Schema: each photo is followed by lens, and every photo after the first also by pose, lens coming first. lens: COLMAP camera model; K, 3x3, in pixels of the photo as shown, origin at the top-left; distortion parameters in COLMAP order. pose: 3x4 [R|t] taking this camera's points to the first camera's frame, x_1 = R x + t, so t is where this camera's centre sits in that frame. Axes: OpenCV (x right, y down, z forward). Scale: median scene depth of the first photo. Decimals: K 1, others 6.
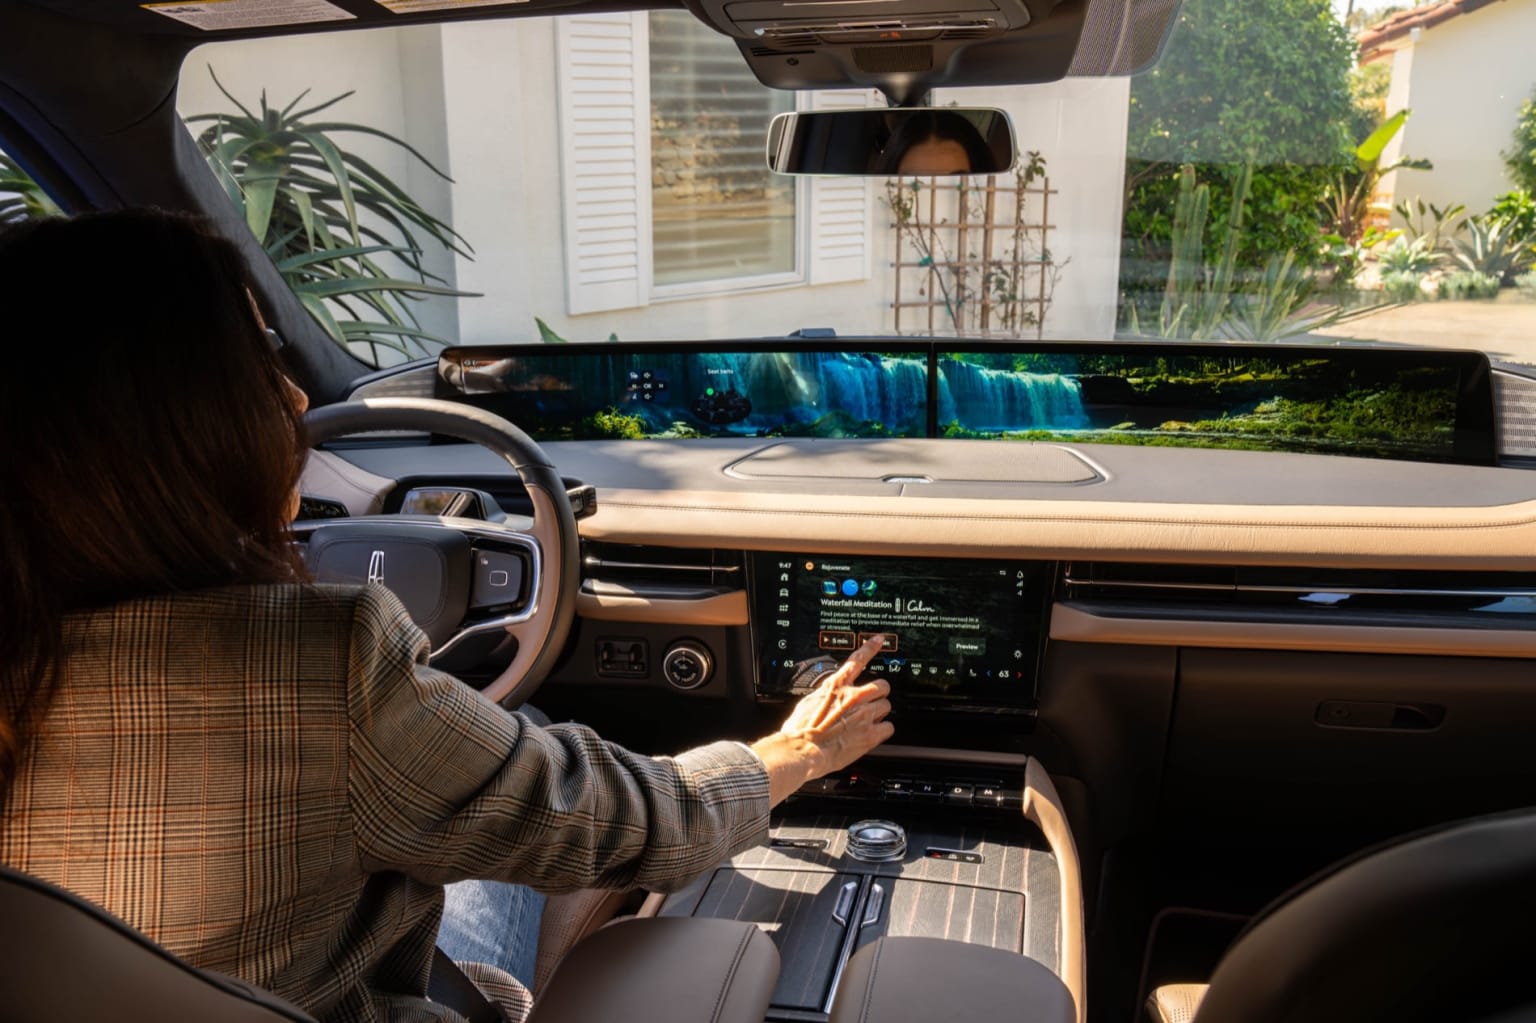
lens RADIAL K [[1531.0, 0, 768.0], [0, 1531.0, 511.5], [0, 0, 1]] dist [-0.012405, 0.271882]
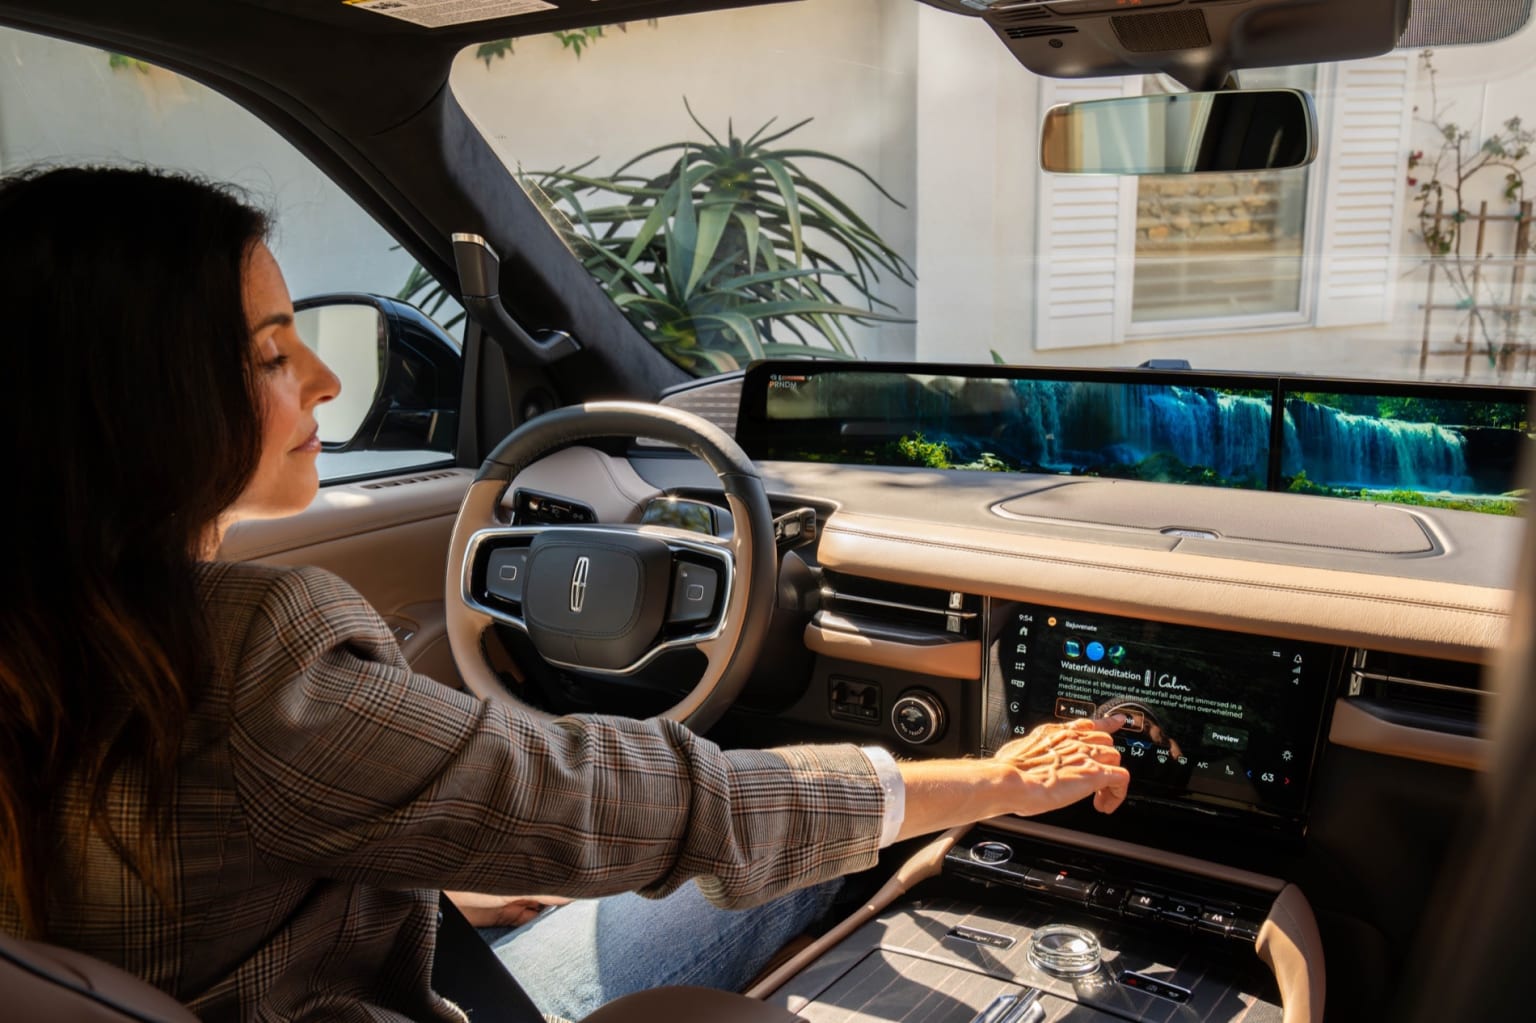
lens RADIAL K [[1531.0, 0, 768.0], [0, 1531.0, 511.5], [0, 0, 1]] dist [-0.012405, 0.271882]
pose [[0.926769, 0.079629, -0.367095, 0.182110], [-0.089995, 0.995879, -0.011179, -0.002286], [0.364692, 0.043397, 0.930116, 0.120706]]
